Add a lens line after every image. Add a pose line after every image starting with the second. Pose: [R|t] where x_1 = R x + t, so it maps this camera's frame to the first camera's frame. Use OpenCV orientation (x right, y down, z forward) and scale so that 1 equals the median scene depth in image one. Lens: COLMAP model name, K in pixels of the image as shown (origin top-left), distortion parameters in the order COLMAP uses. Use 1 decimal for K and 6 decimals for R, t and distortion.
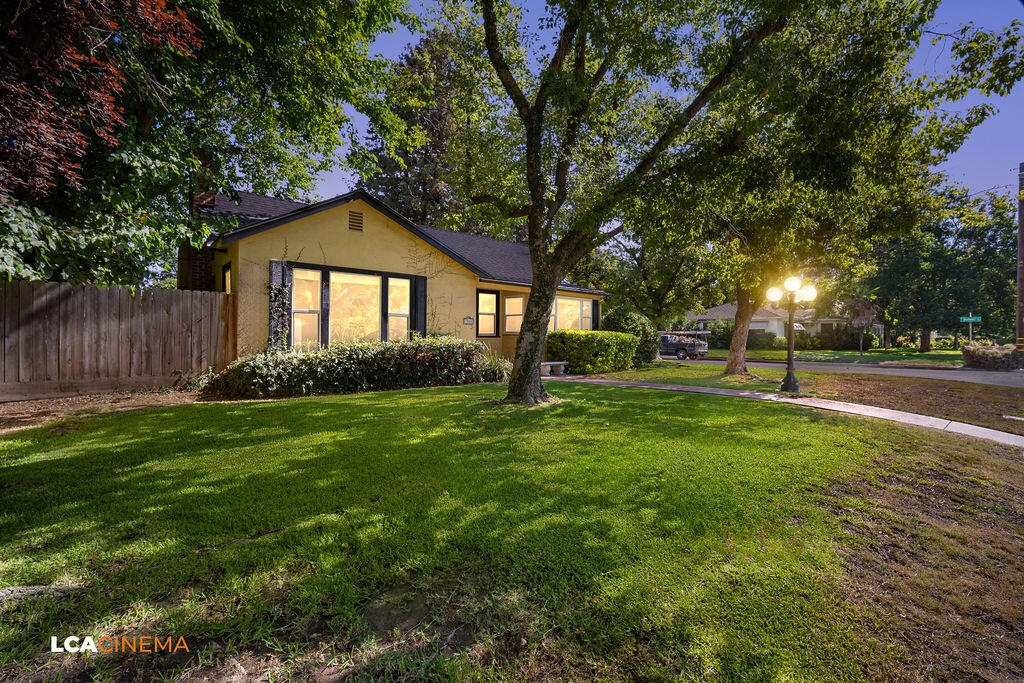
lens RADIAL K [[448.8, 0, 511.8], [0, 448.8, 339.8], [0, 0, 1]] dist [-0.017365, -0.000309]
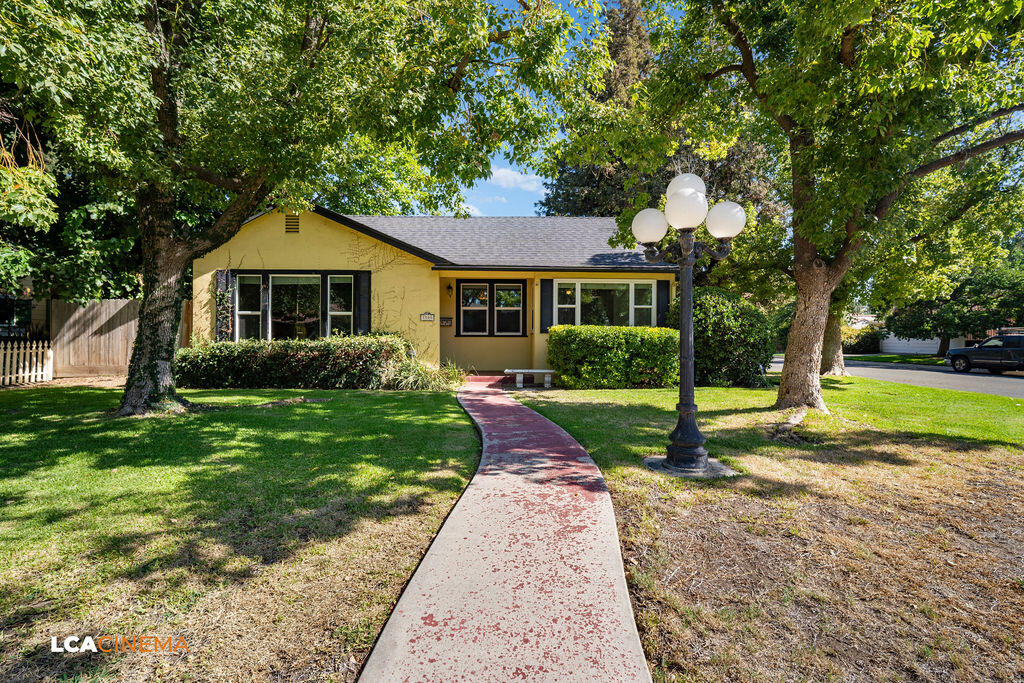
lens RADIAL K [[448.8, 0, 512.0], [0, 448.8, 340.8], [0, 0, 1]] dist [-0.017365, -0.000309]
pose [[0.759165, -0.000029, -0.650898, 0.638731], [-0.003548, 0.999985, -0.004183, 0.006747], [0.650889, 0.005485, 0.759153, 0.493941]]
